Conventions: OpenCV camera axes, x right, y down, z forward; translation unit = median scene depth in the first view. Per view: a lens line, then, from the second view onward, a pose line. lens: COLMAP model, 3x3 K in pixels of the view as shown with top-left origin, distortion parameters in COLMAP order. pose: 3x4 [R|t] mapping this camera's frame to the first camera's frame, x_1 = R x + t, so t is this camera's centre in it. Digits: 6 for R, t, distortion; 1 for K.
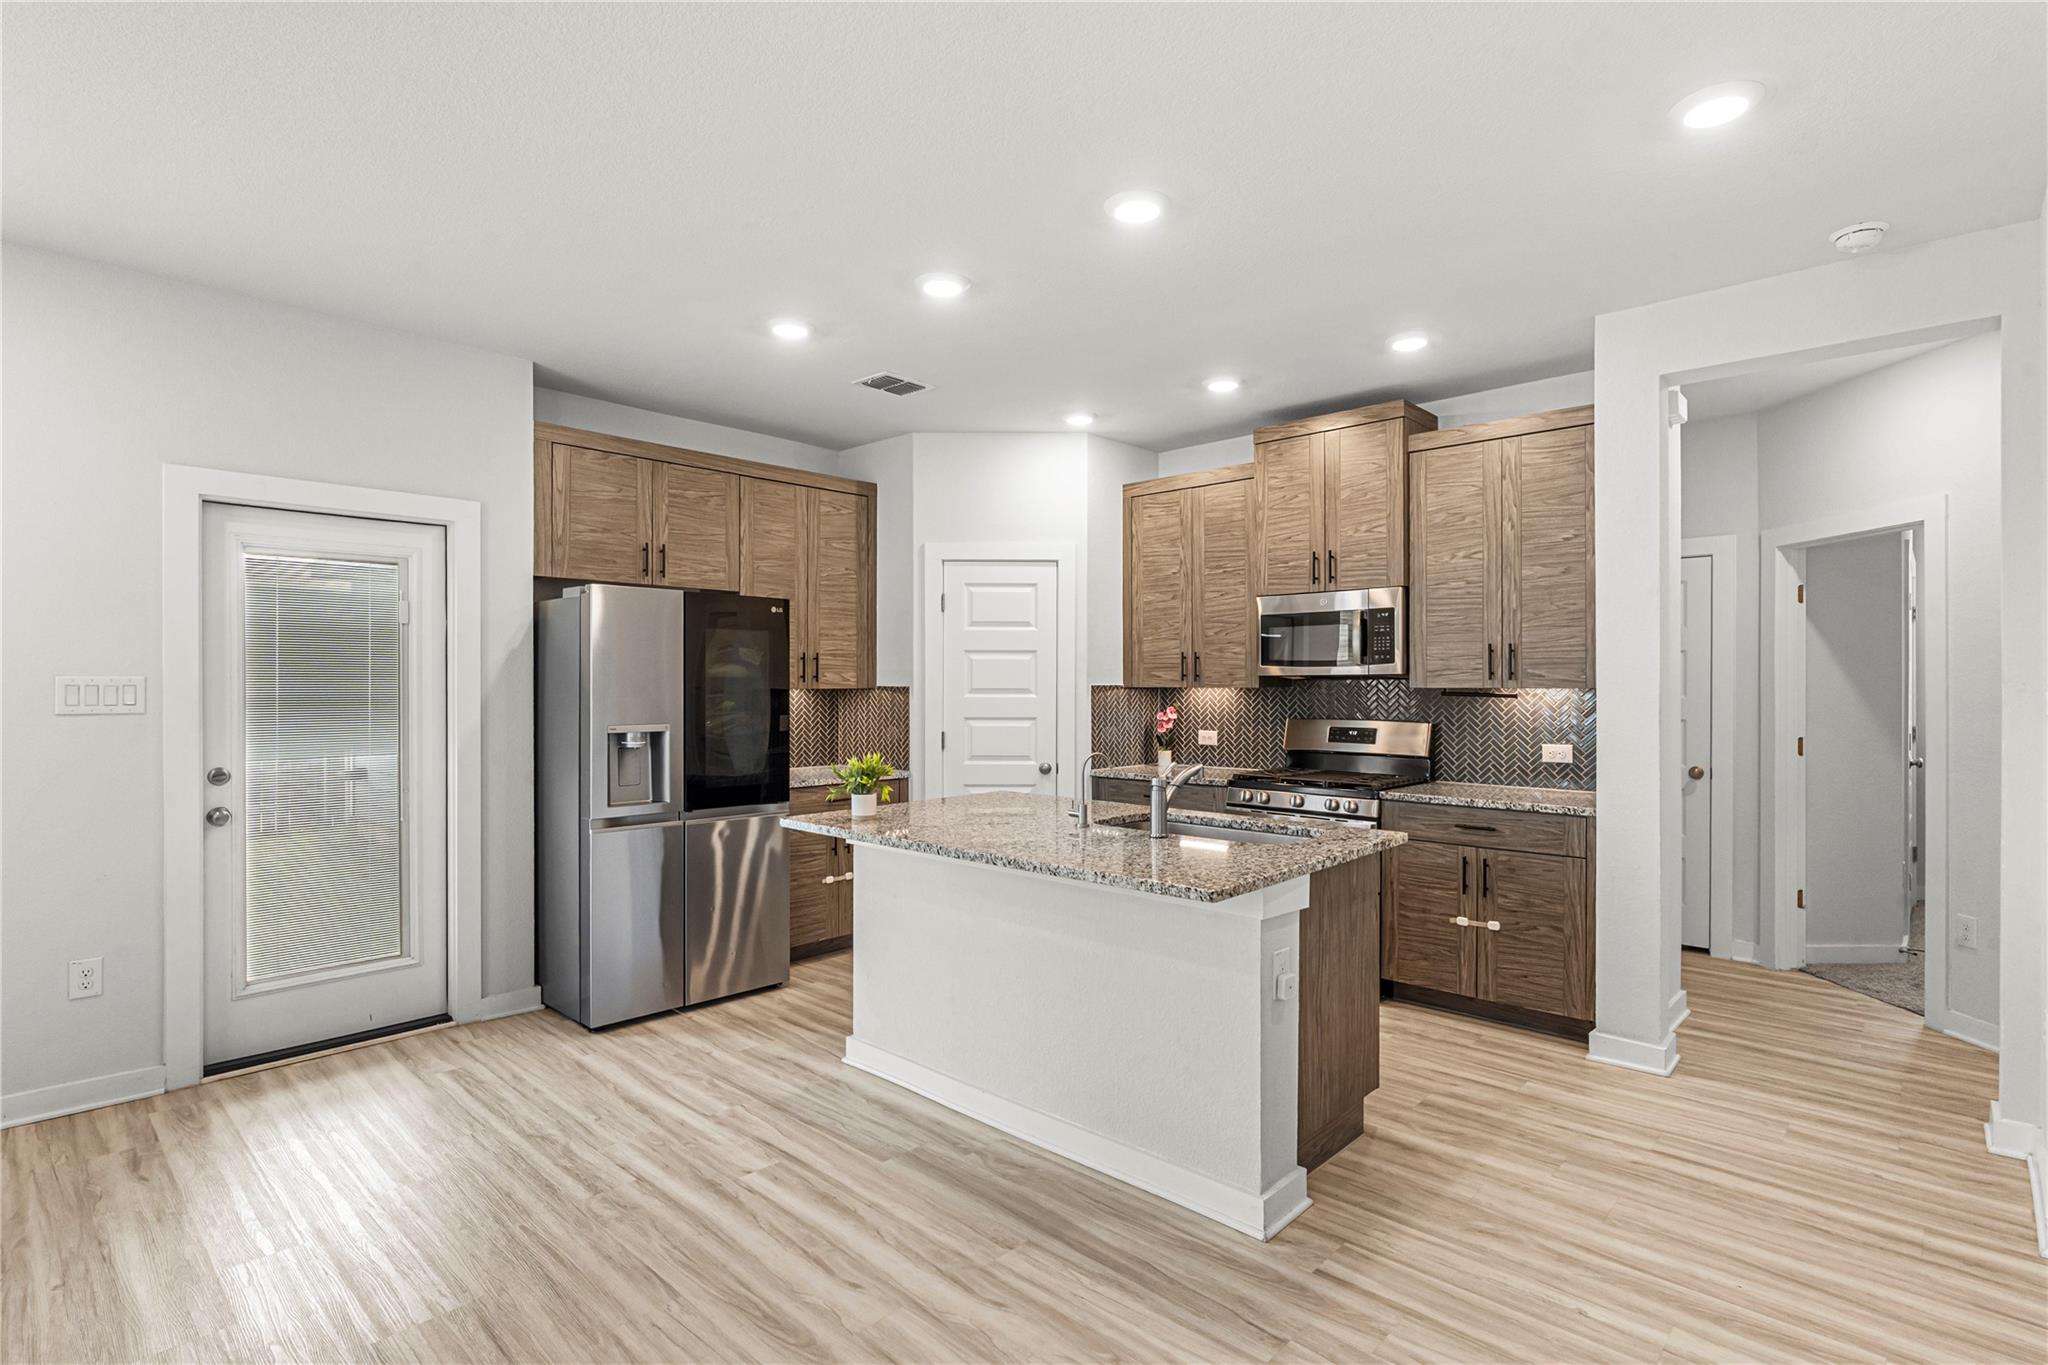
lens RADIAL K [[1003.7, 0, 1020.6], [0, 1003.7, 683.1], [0, 0, 1]] dist [-0.006910, 0.001577]
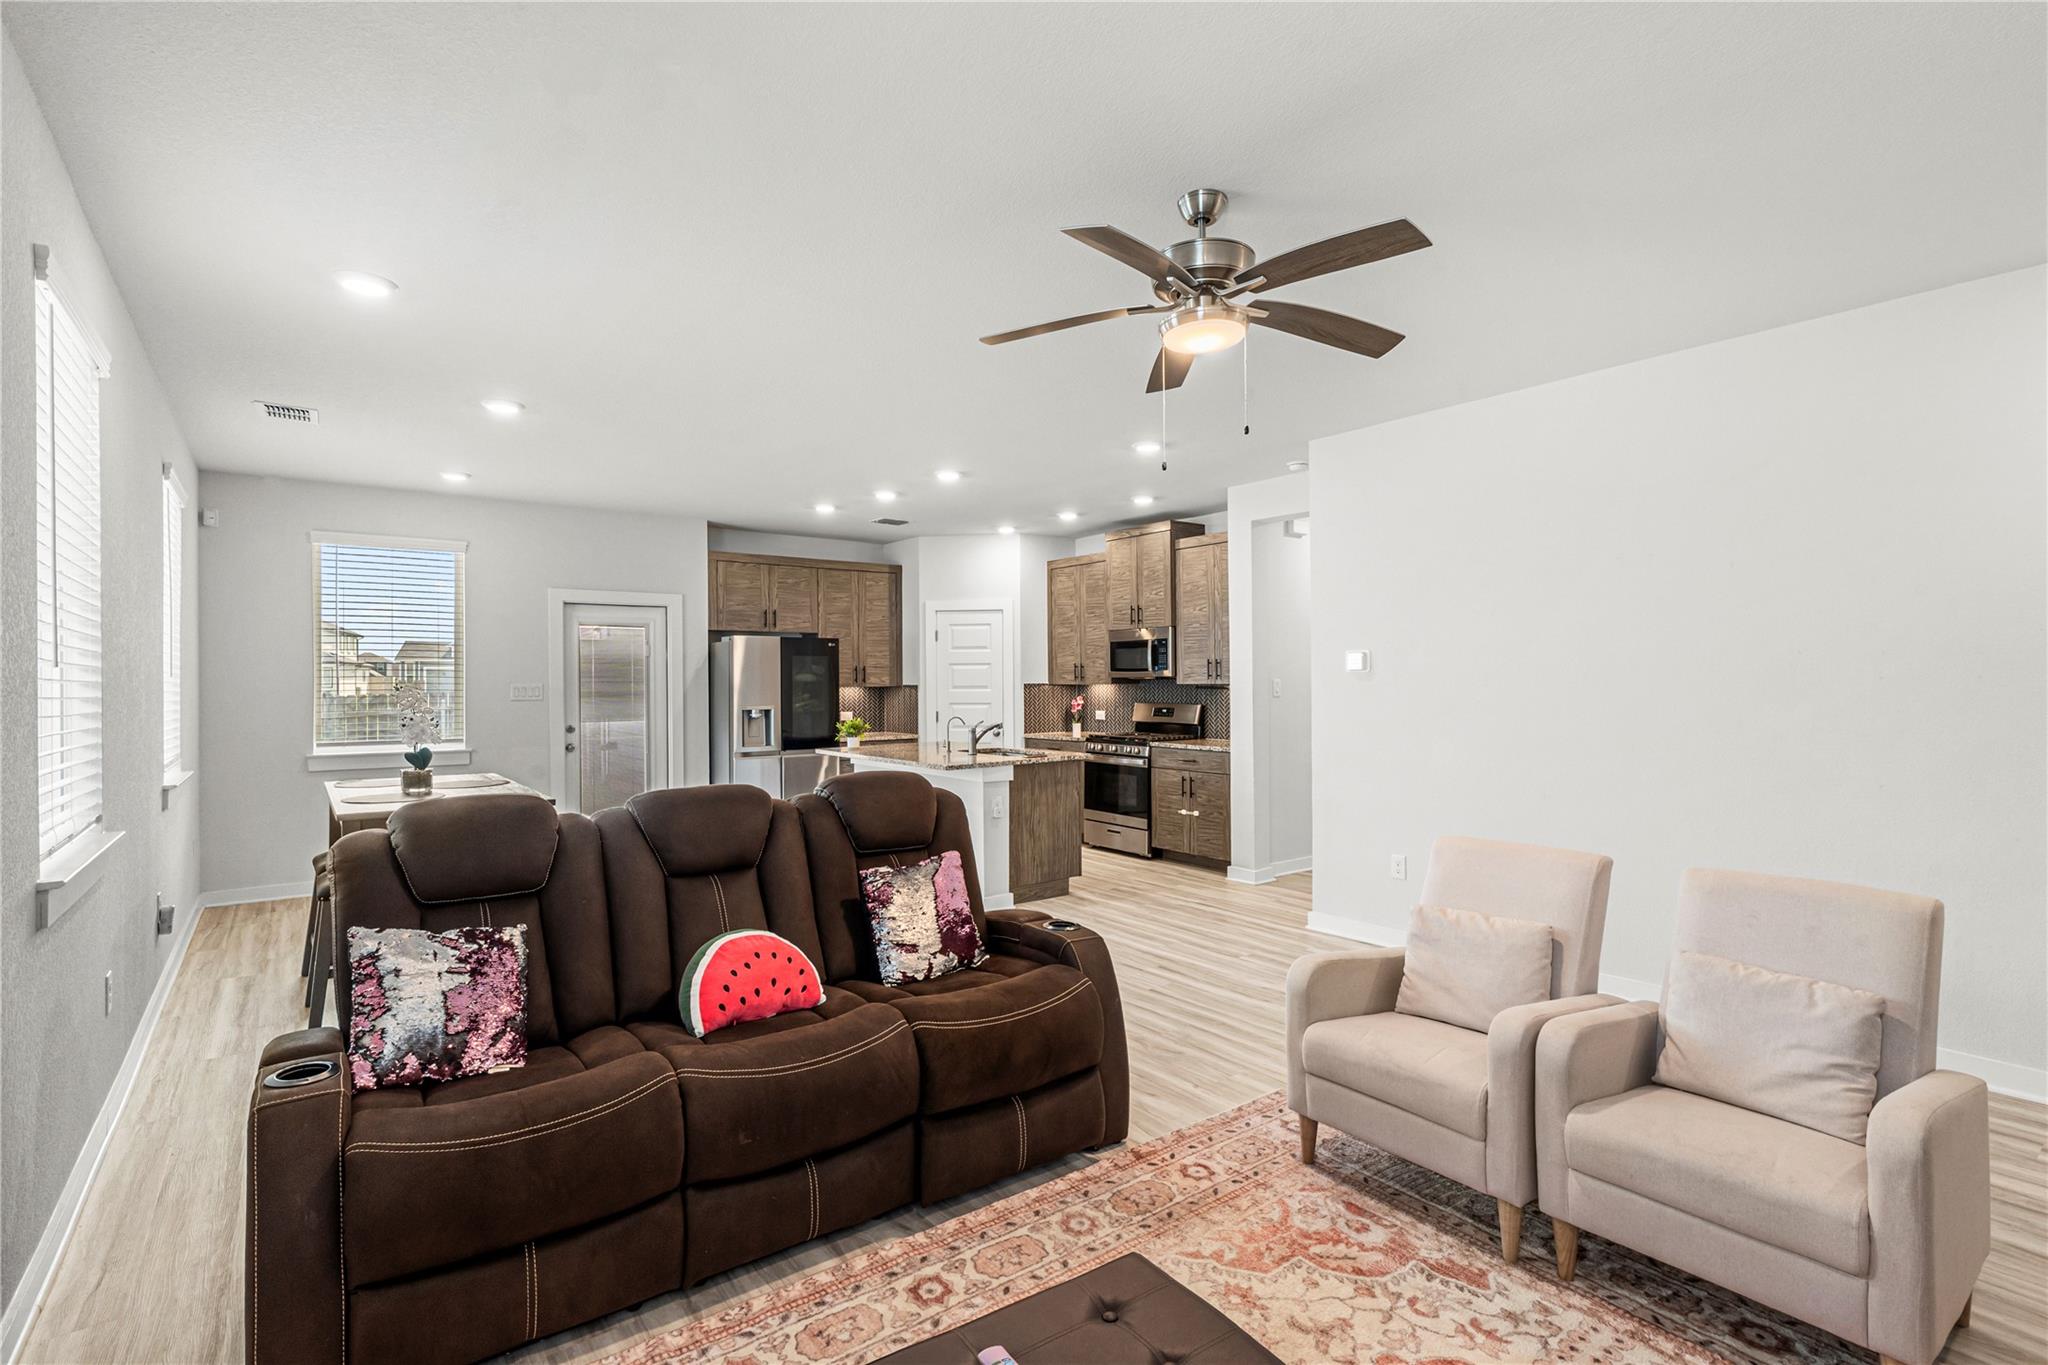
lens RADIAL K [[951.7, 0, 1023.6], [0, 951.7, 683.5], [0, 0, 1]] dist [-0.006707, 0.002634]
pose [[0.986638, -0.006997, -0.162775, 0.396029], [0.007588, 0.999967, 0.003007, -0.003453], [0.162748, -0.004202, 0.986659, -0.685543]]
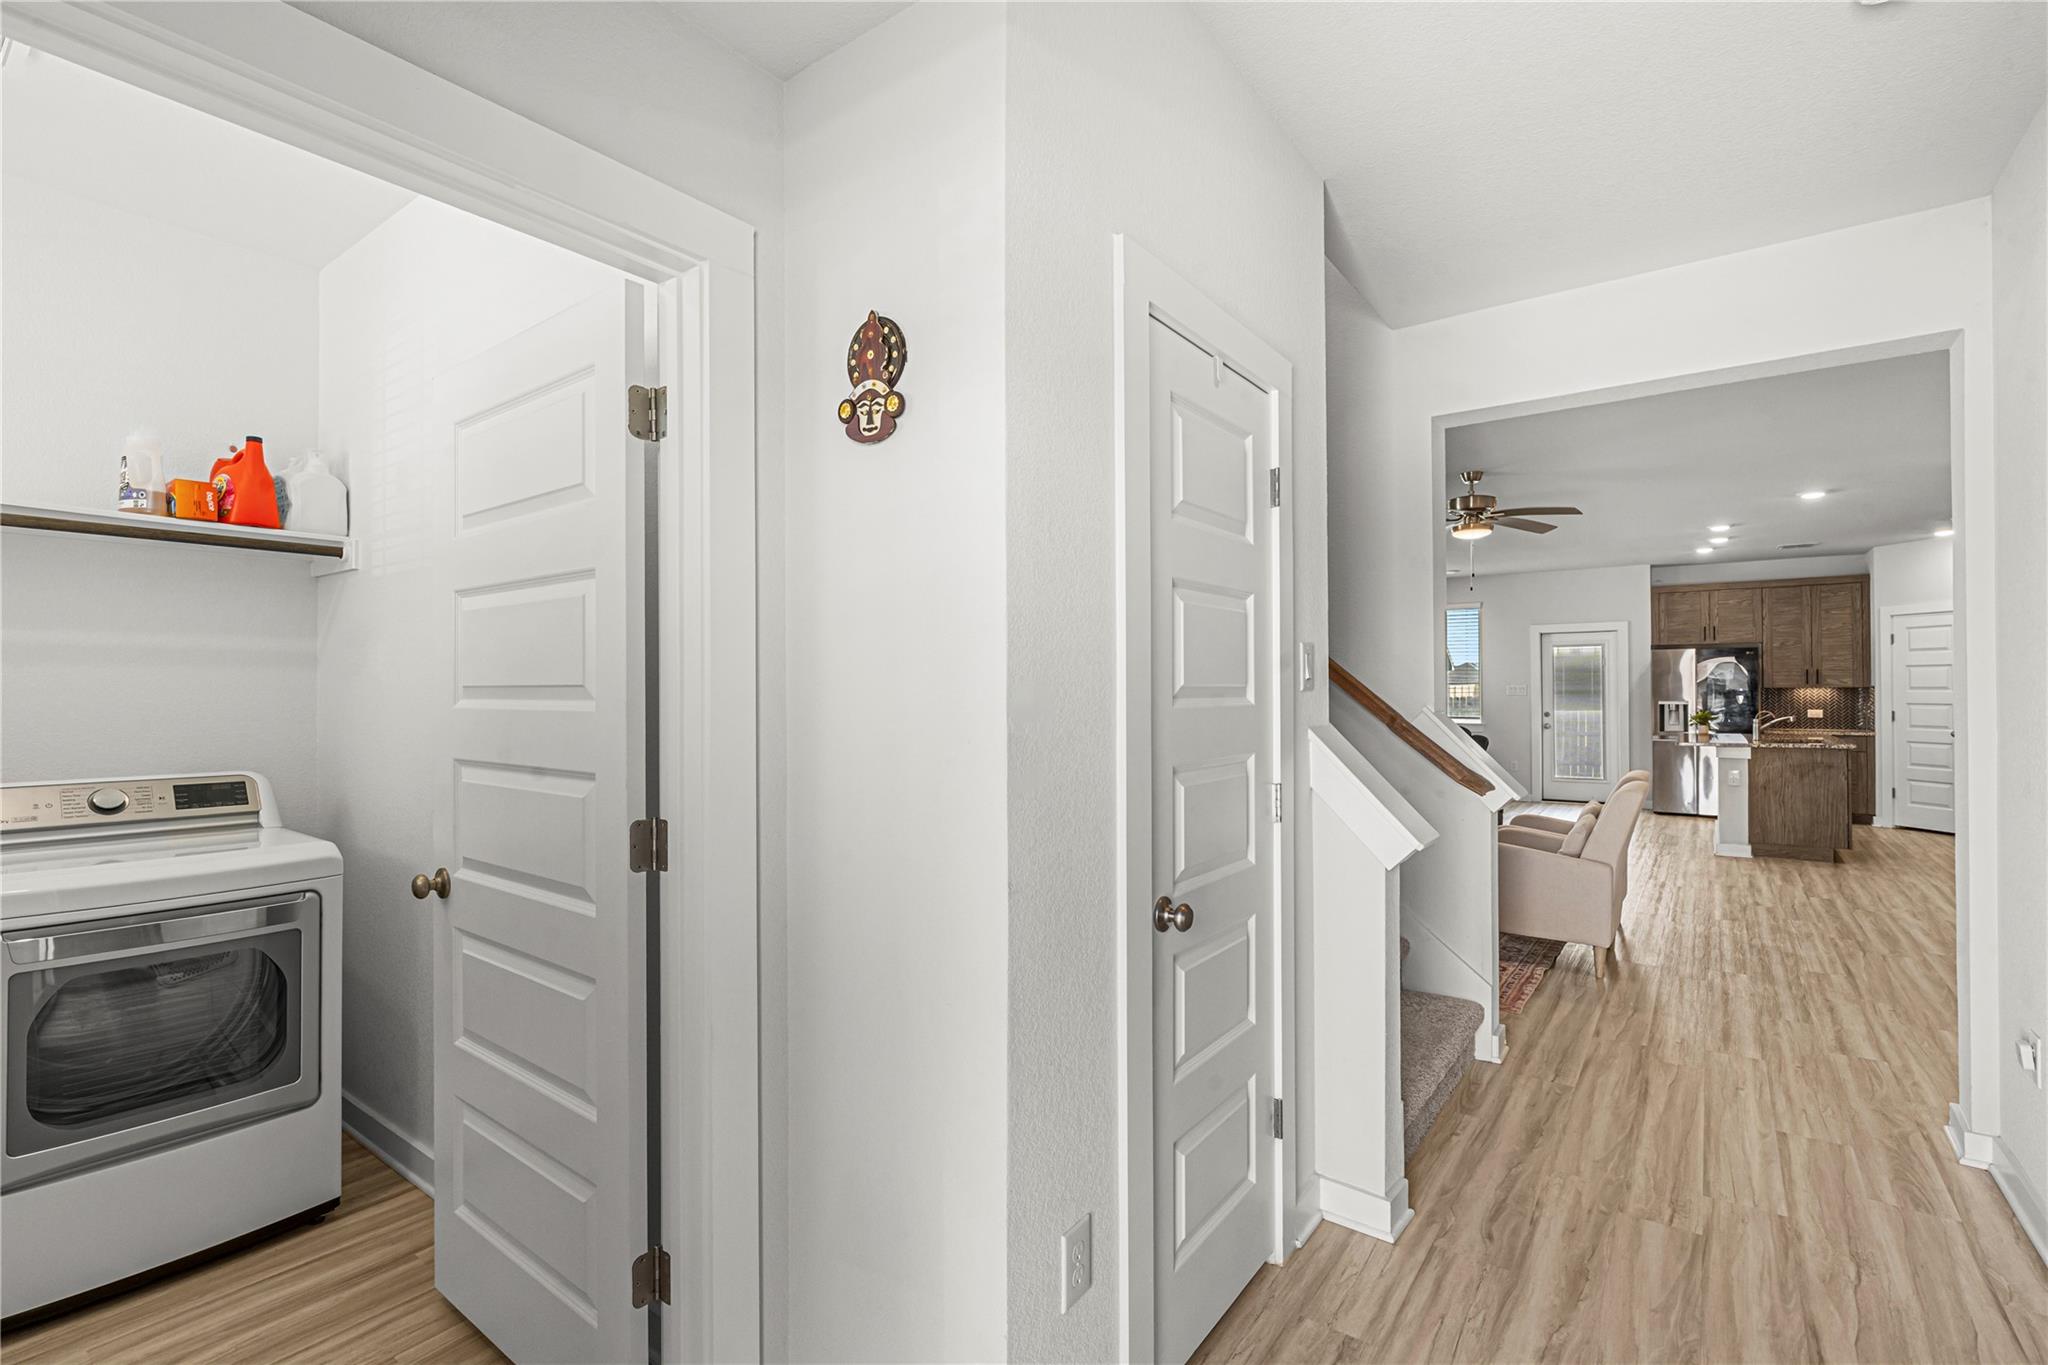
lens RADIAL K [[951.7, 0, 1018.2], [0, 951.7, 678.3], [0, 0, 1]] dist [-0.006707, 0.002634]
pose [[0.125286, -0.017232, -0.991971, 1.677843], [0.005693, 0.999845, -0.016649, 0.011386], [0.992104, -0.003561, 0.125364, -0.909455]]
